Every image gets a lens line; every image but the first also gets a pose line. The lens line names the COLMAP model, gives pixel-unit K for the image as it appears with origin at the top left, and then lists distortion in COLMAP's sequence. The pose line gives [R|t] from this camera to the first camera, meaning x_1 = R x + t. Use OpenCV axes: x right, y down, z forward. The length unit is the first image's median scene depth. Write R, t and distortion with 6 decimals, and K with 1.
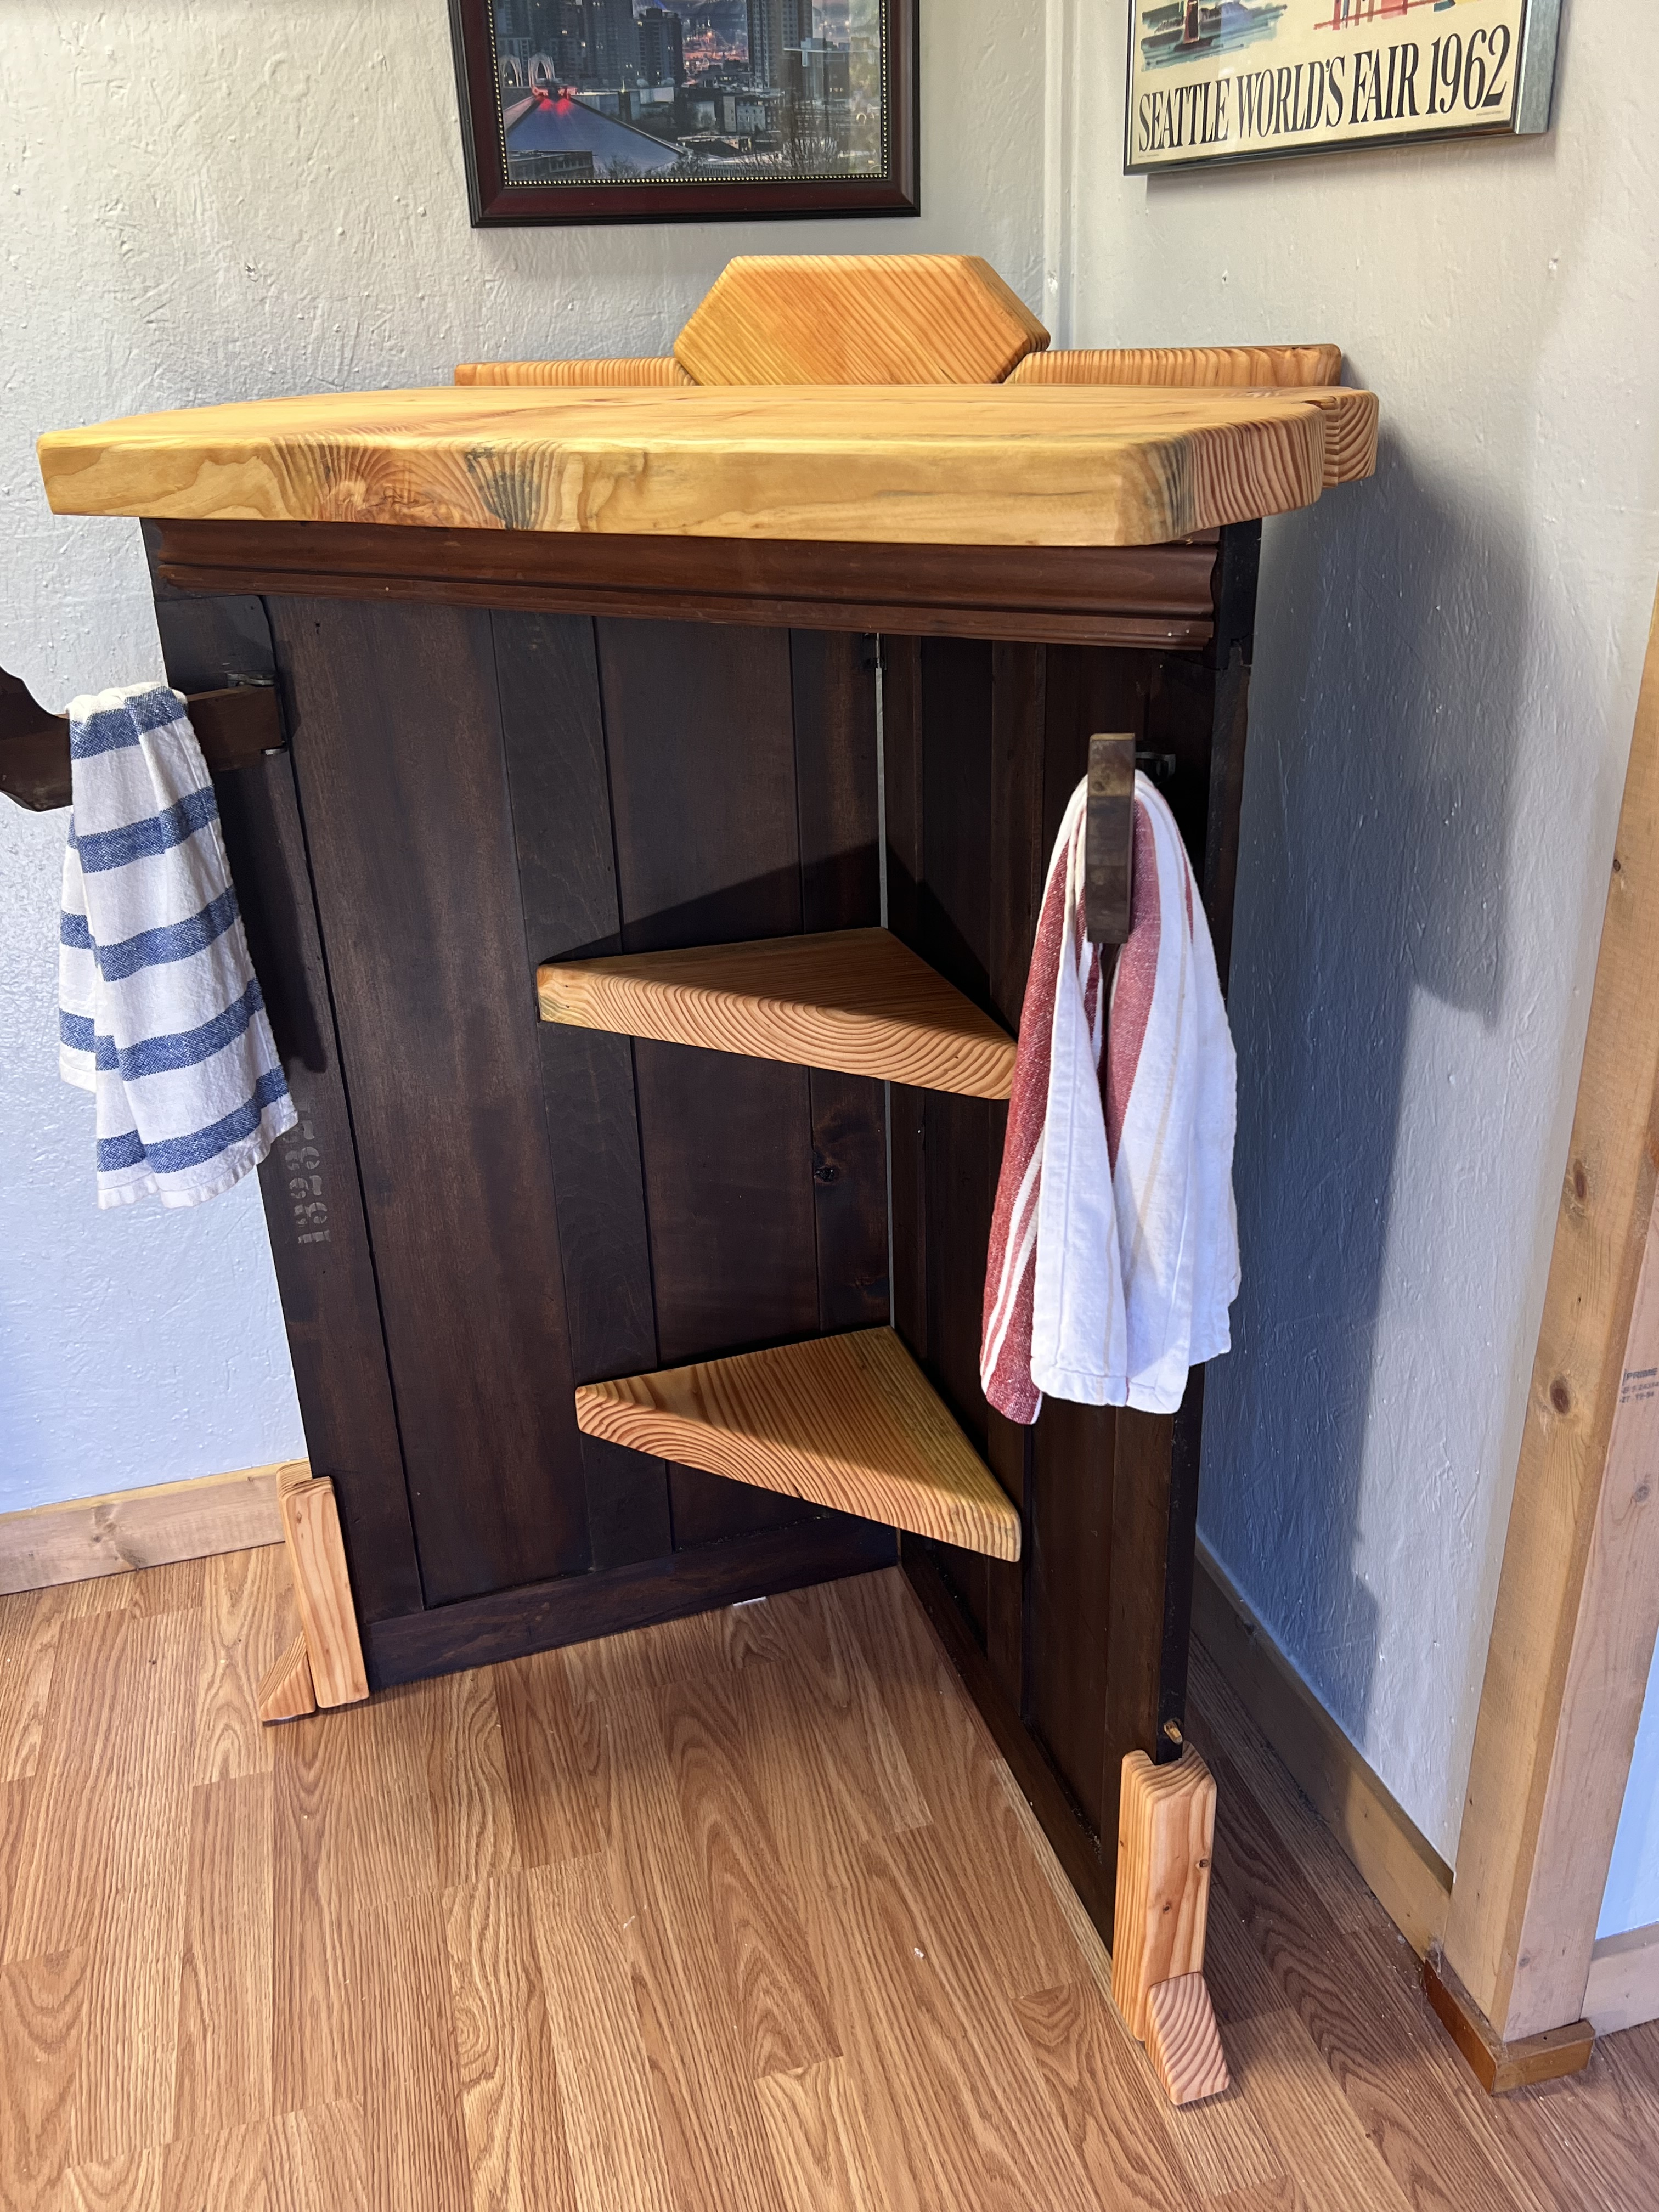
lens RADIAL K [[1809.6, 0, 838.2], [0, 1809.6, 1120.2], [0, 0, 1]] dist [0.036694, -0.042106]
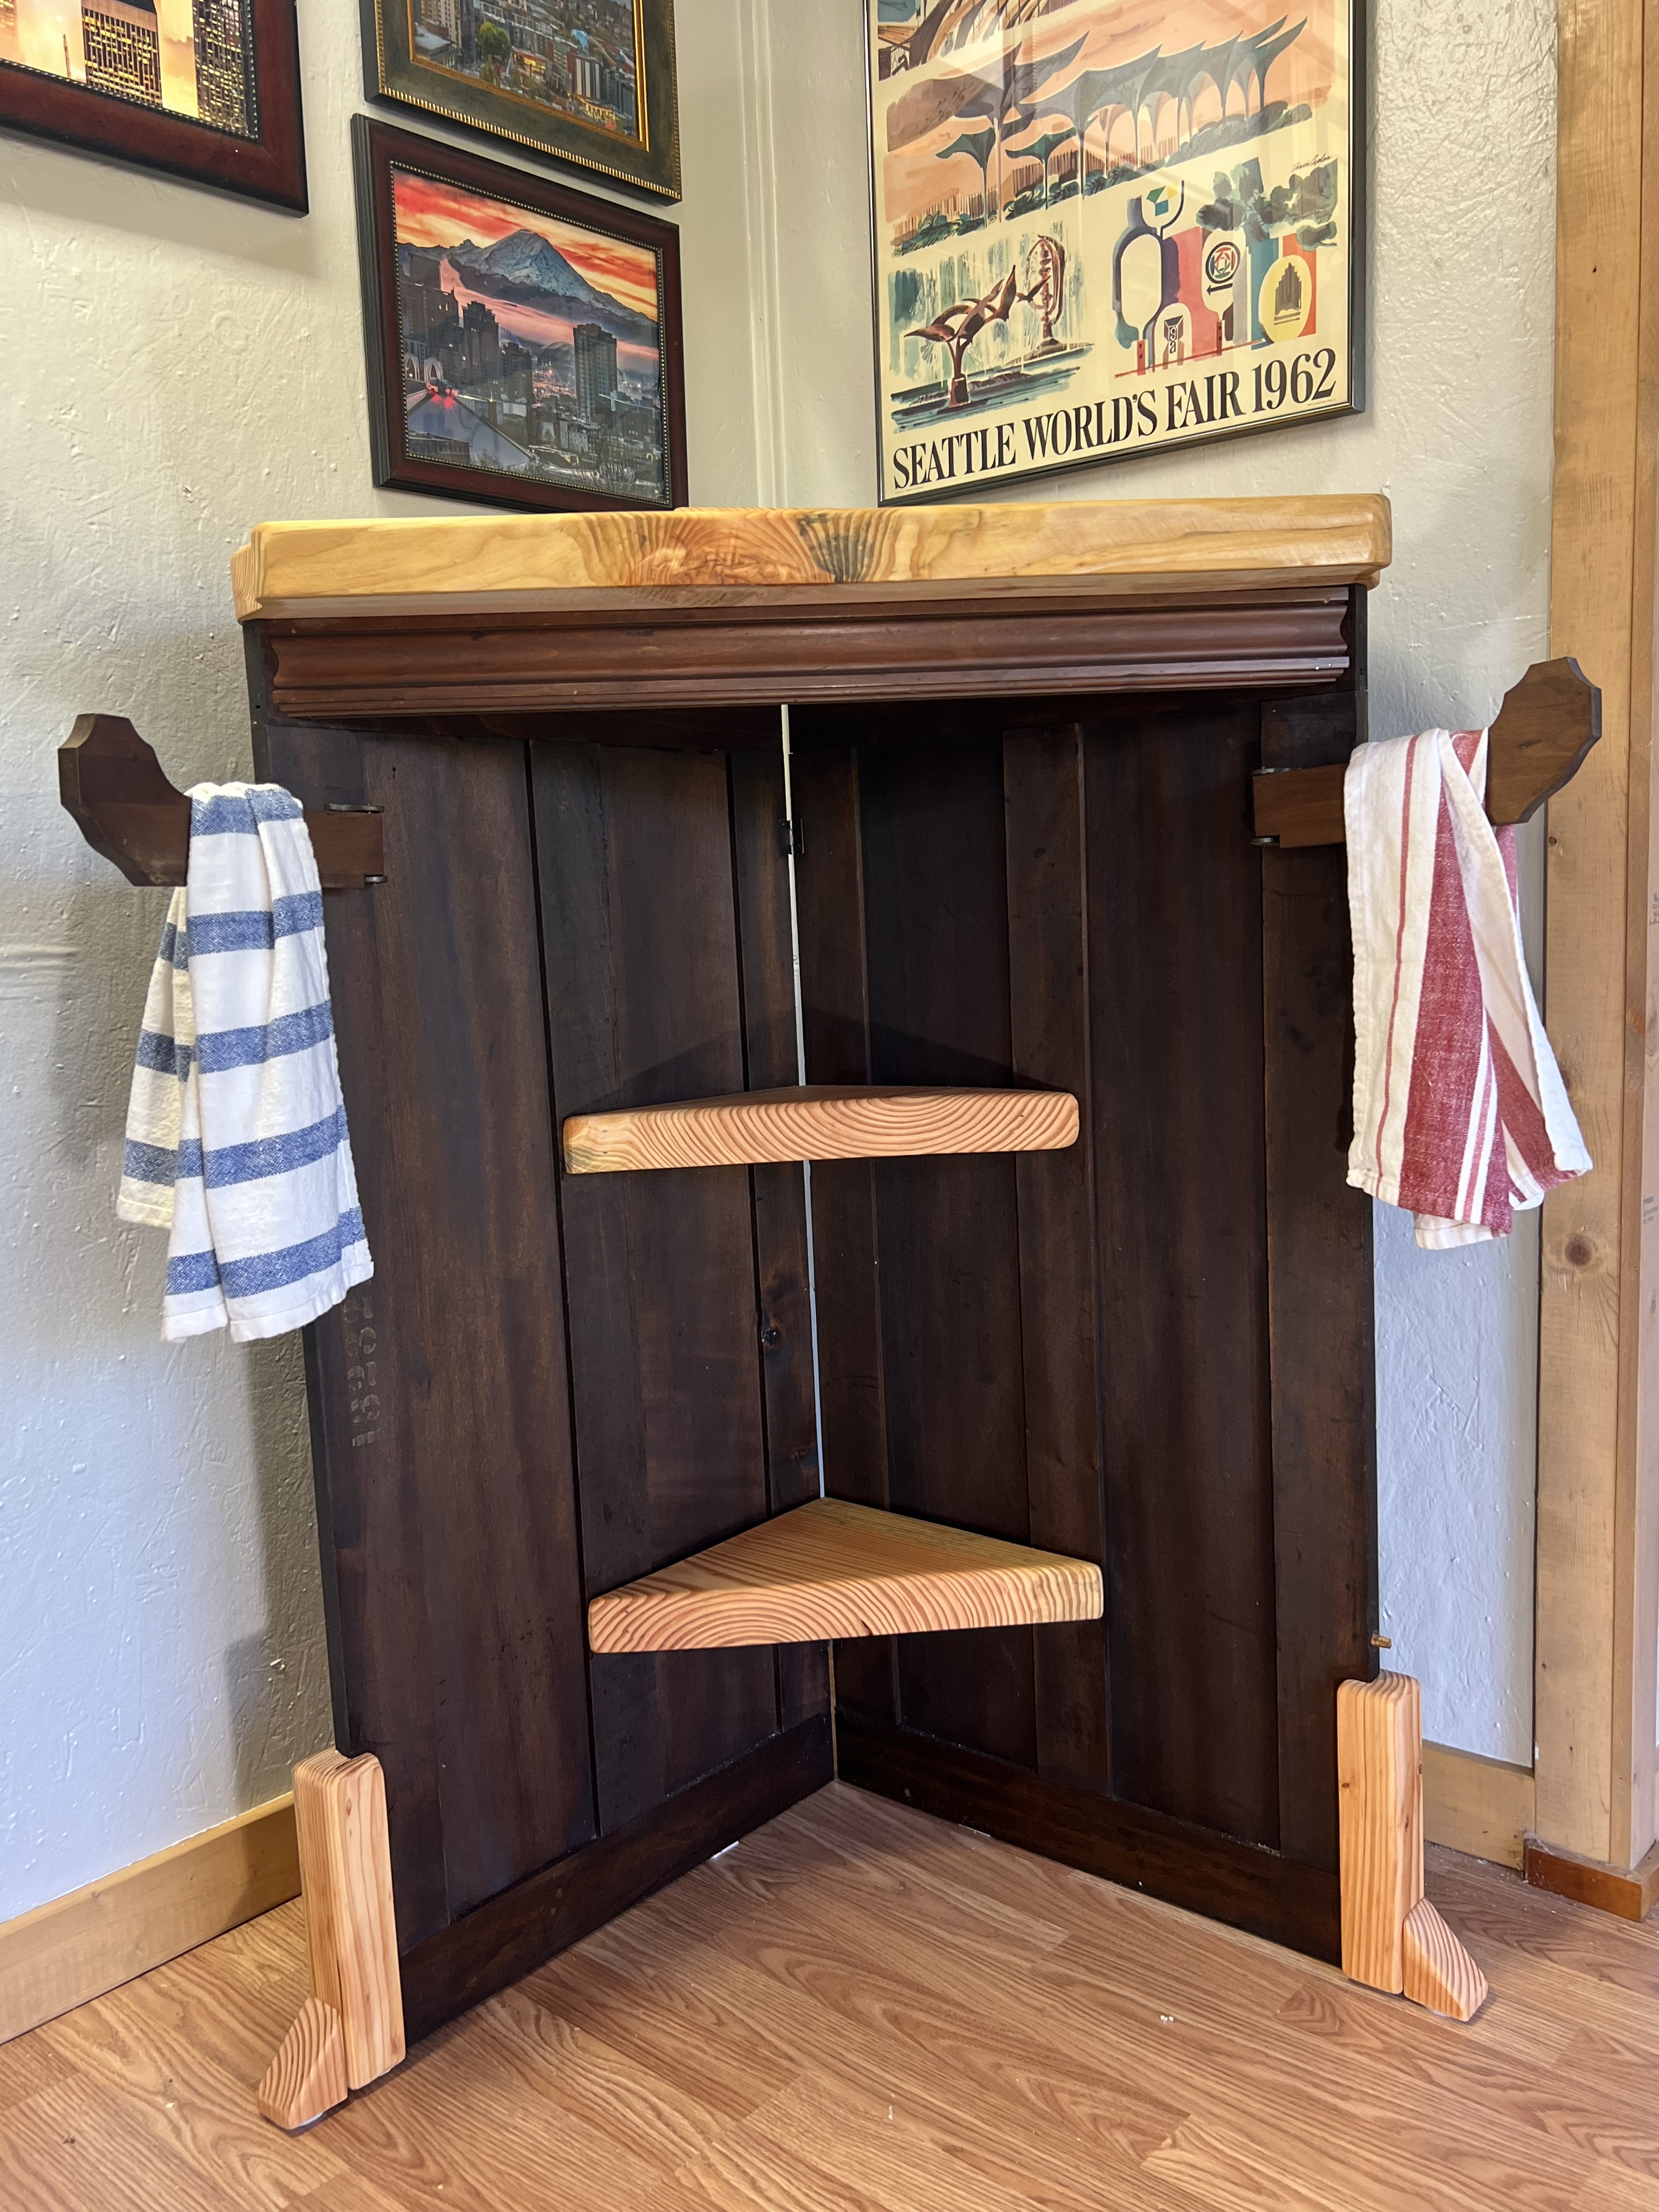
lens RADIAL K [[1809.6, 0, 830.7], [0, 1809.6, 1104.8], [0, 0, 1]] dist [0.036694, -0.042106]
pose [[0.841595, -0.064161, 0.536285, -0.590149], [0.239344, 0.934408, -0.263811, 0.210190], [-0.484183, 0.350379, 0.801749, 0.129671]]
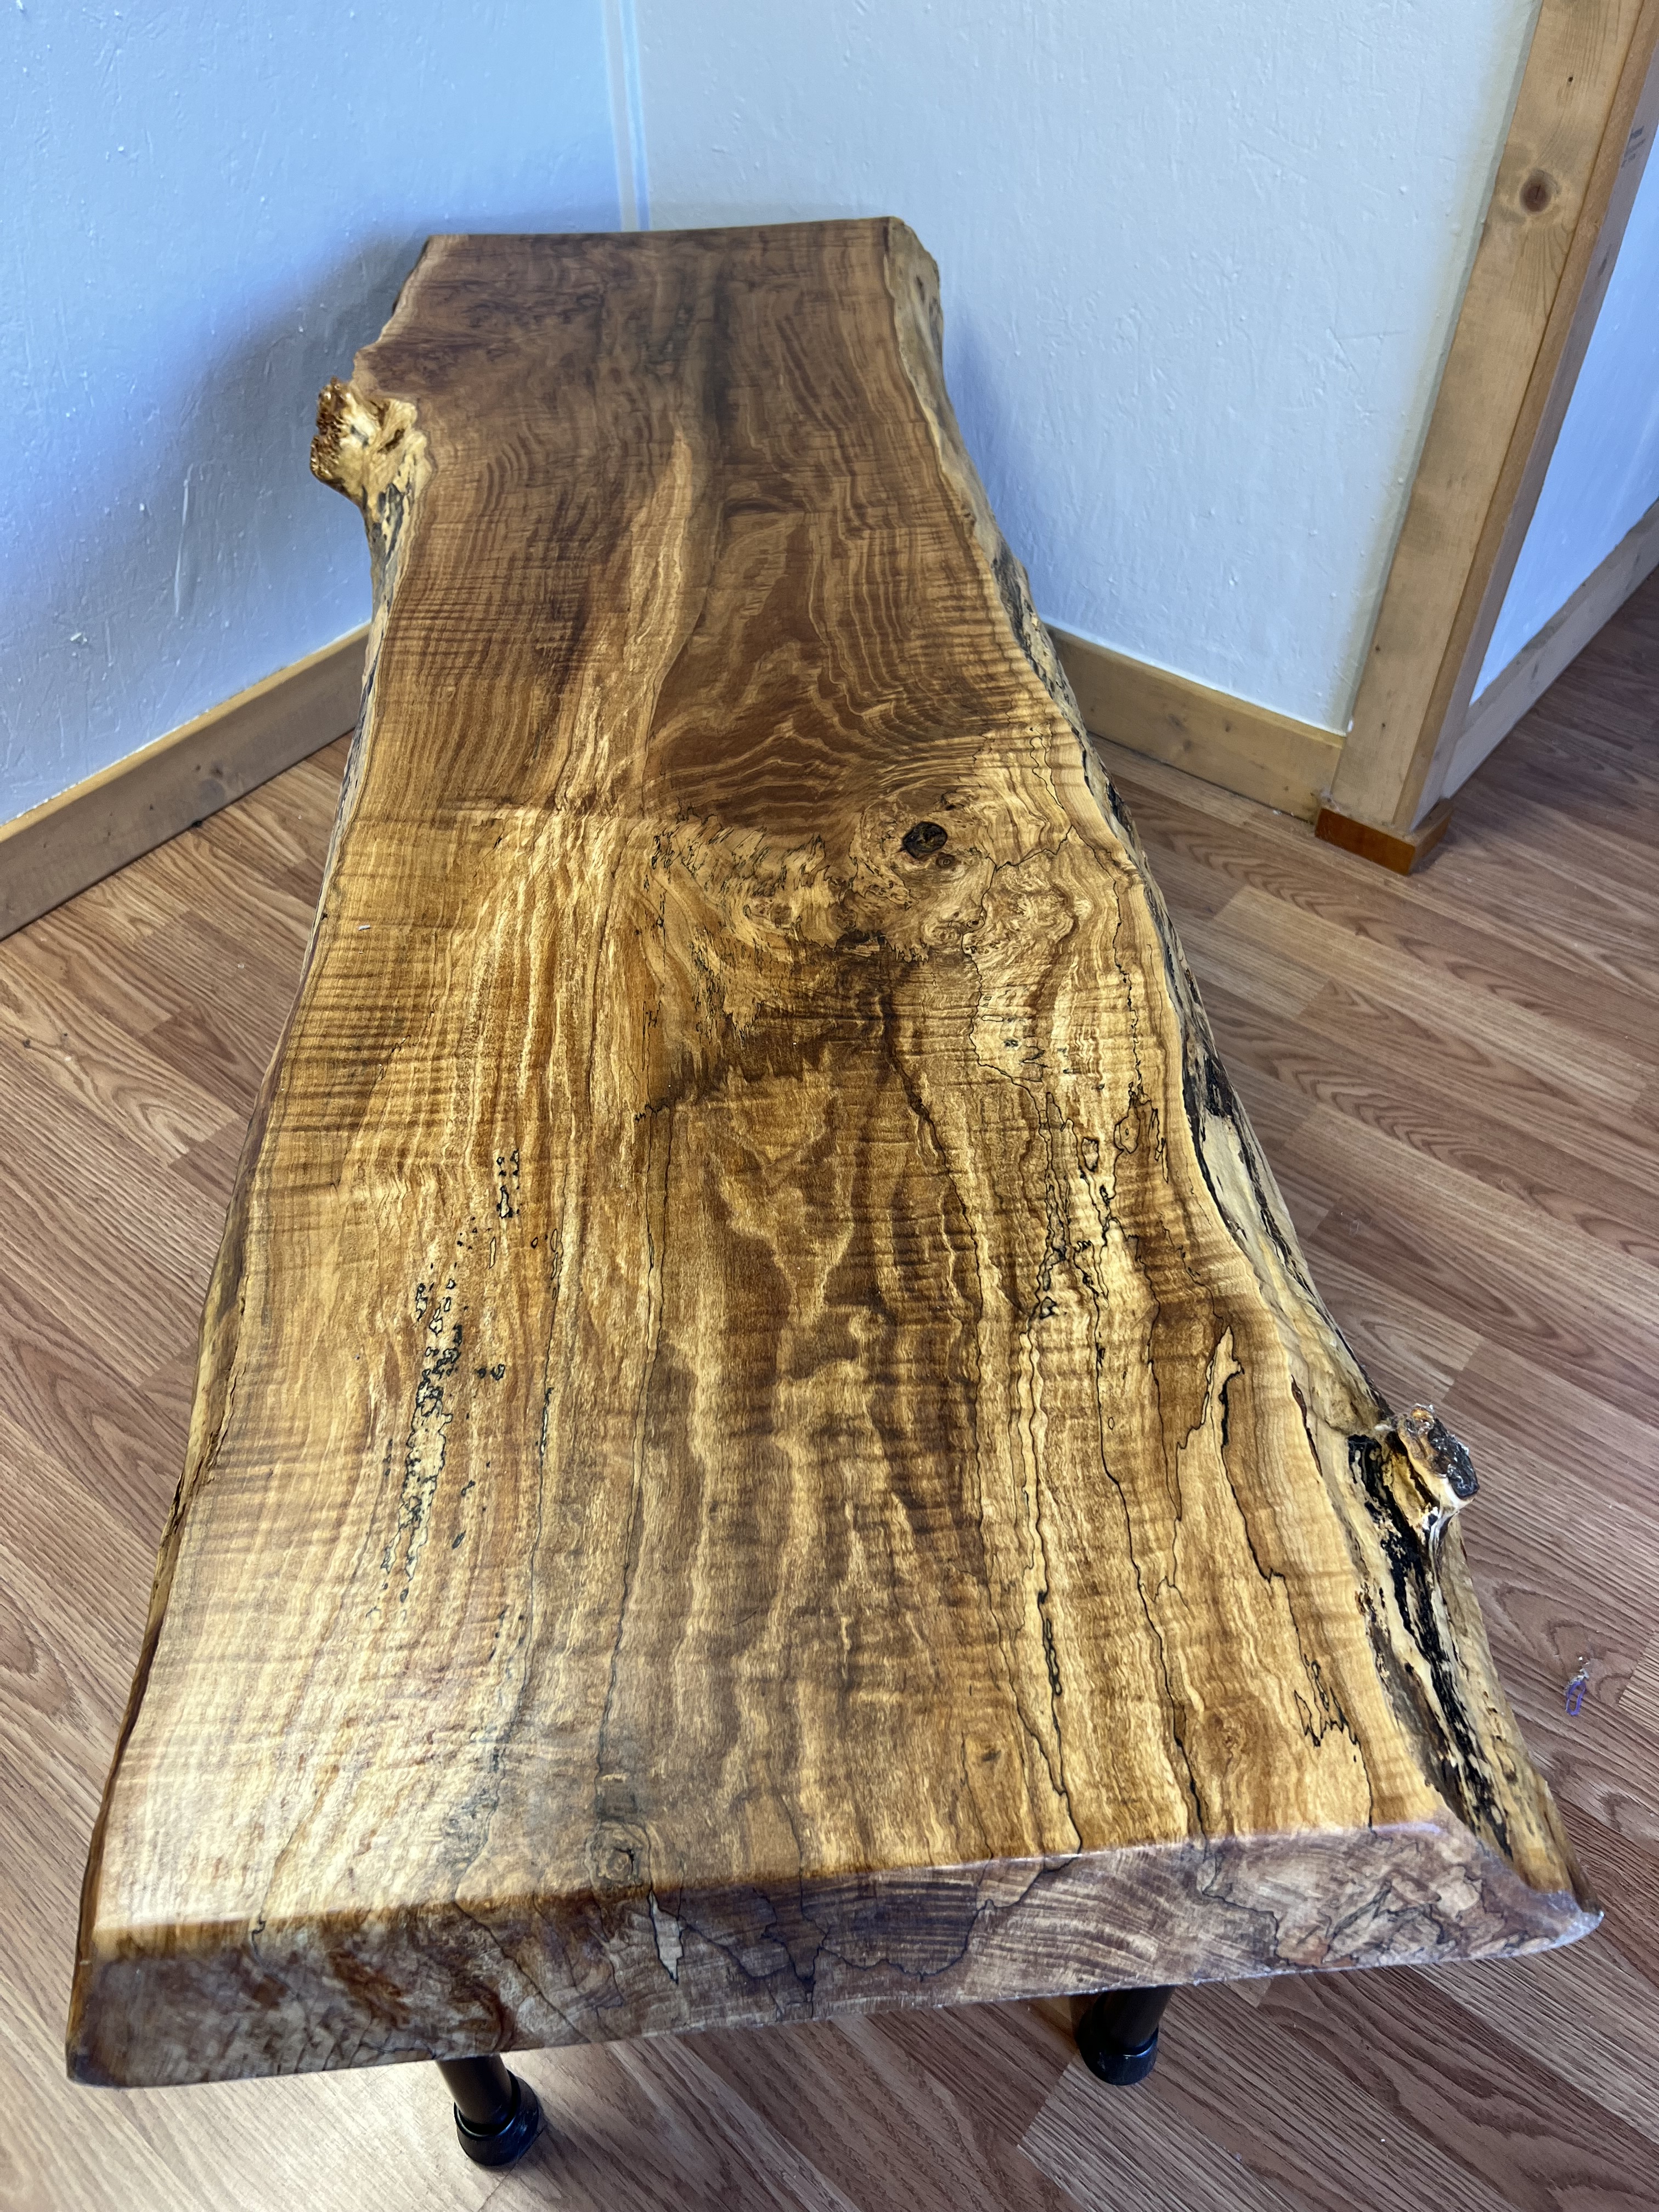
lens RADIAL K [[1673.0, 0, 823.5], [0, 1673.0, 1120.0], [0, 0, 1]] dist [0.046402, -0.065492]
pose [[0.813750, -0.411623, 0.410337, -0.466097], [0.231397, 0.877079, 0.420937, 0.089314], [-0.533165, -0.247587, 0.808972, 0.207855]]
